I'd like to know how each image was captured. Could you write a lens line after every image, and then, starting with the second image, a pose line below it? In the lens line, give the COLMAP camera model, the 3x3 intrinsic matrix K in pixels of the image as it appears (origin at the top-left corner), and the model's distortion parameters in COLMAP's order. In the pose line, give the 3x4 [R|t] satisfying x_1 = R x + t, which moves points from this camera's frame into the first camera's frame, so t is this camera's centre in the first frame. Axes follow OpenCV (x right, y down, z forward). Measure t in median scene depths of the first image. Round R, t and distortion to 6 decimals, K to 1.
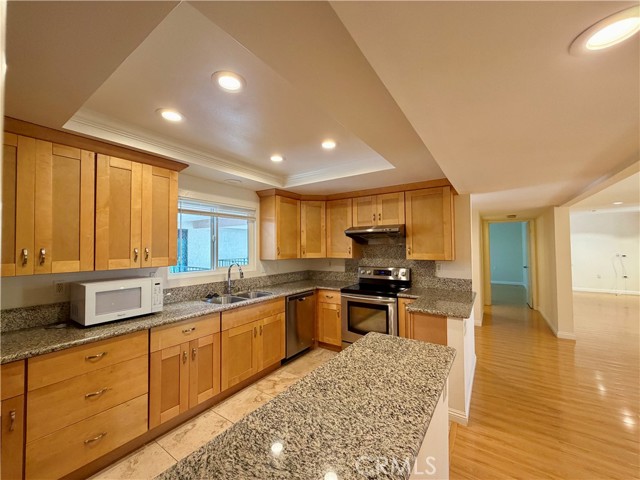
lens RADIAL K [[256.3, 0, 318.5], [0, 256.3, 240.1], [0, 0, 1]] dist [-0.000692, 0.000071]
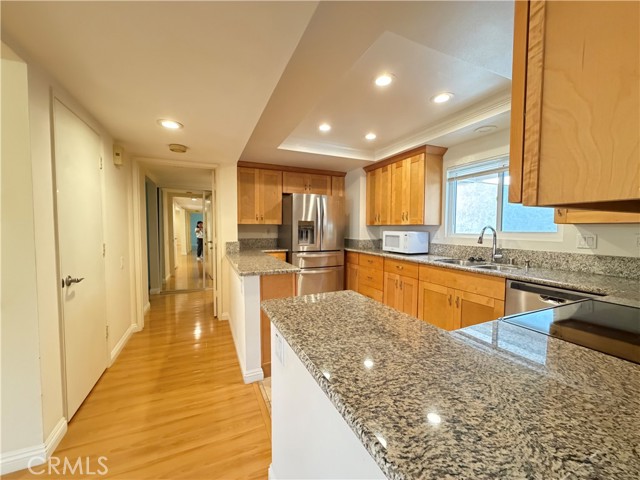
lens RADIAL K [[256.3, 0, 318.5], [0, 256.3, 240.1], [0, 0, 1]] dist [-0.000692, 0.000071]
pose [[-0.519050, 0.049179, -0.853328, 0.601211], [0.022718, 0.998784, 0.043743, 0.075647], [0.854442, 0.003319, -0.519537, 0.841310]]
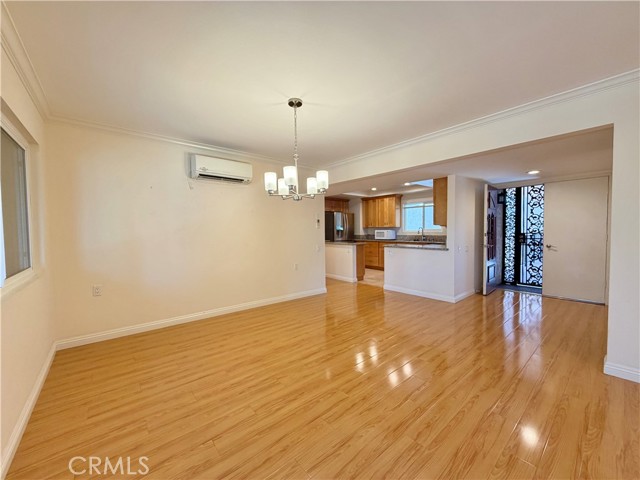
lens RADIAL K [[256.3, 0, 318.5], [0, 256.3, 240.1], [0, 0, 1]] dist [-0.000692, 0.000071]
pose [[-0.263784, 0.049408, -0.963316, 1.901905], [0.039389, 0.998406, 0.040422, 0.067117], [0.963777, -0.027281, -0.265309, 0.629857]]
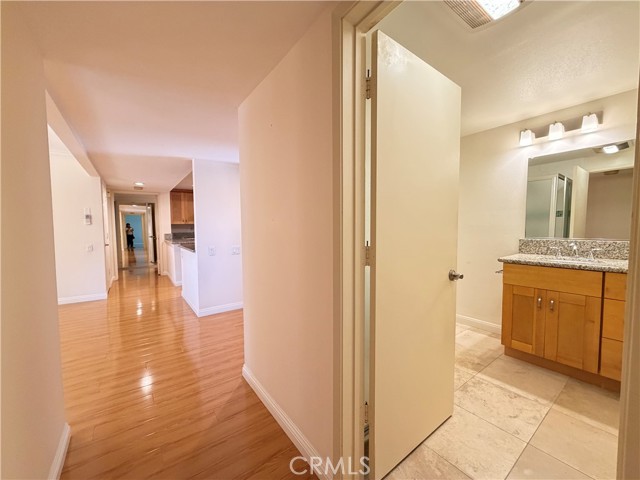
lens RADIAL K [[256.3, 0, 318.5], [0, 256.3, 240.1], [0, 0, 1]] dist [-0.000692, 0.000071]
pose [[-0.326035, 0.062271, -0.943305, 1.329065], [0.034087, 0.997954, 0.054097, 0.100706], [0.944743, -0.014517, -0.327490, 1.679215]]
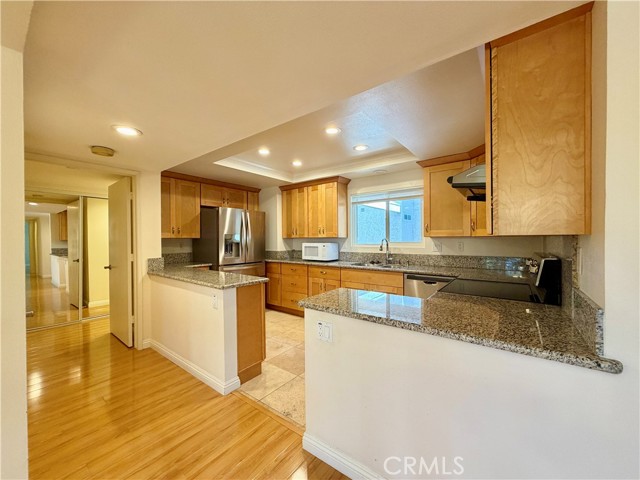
lens RADIAL K [[254.3, 0, 320.0], [0, 254.3, 240.0], [0, 0, 1]] dist [-0.000616, -0.000088]
pose [[-0.046184, 0.016161, -0.998802, 0.782329], [0.033197, 0.999342, 0.014635, 0.060843], [0.998381, -0.032481, -0.046690, 0.657443]]
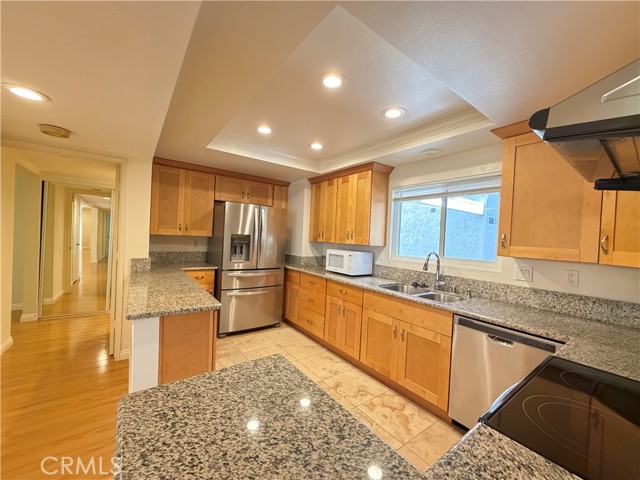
lens RADIAL K [[256.3, 0, 318.5], [0, 256.3, 240.1], [0, 0, 1]] dist [-0.000692, 0.000071]
pose [[-0.326855, 0.008117, -0.945040, 0.489483], [-0.019422, 0.999694, 0.015304, 0.040753], [0.944875, 0.023356, -0.326598, 0.807188]]
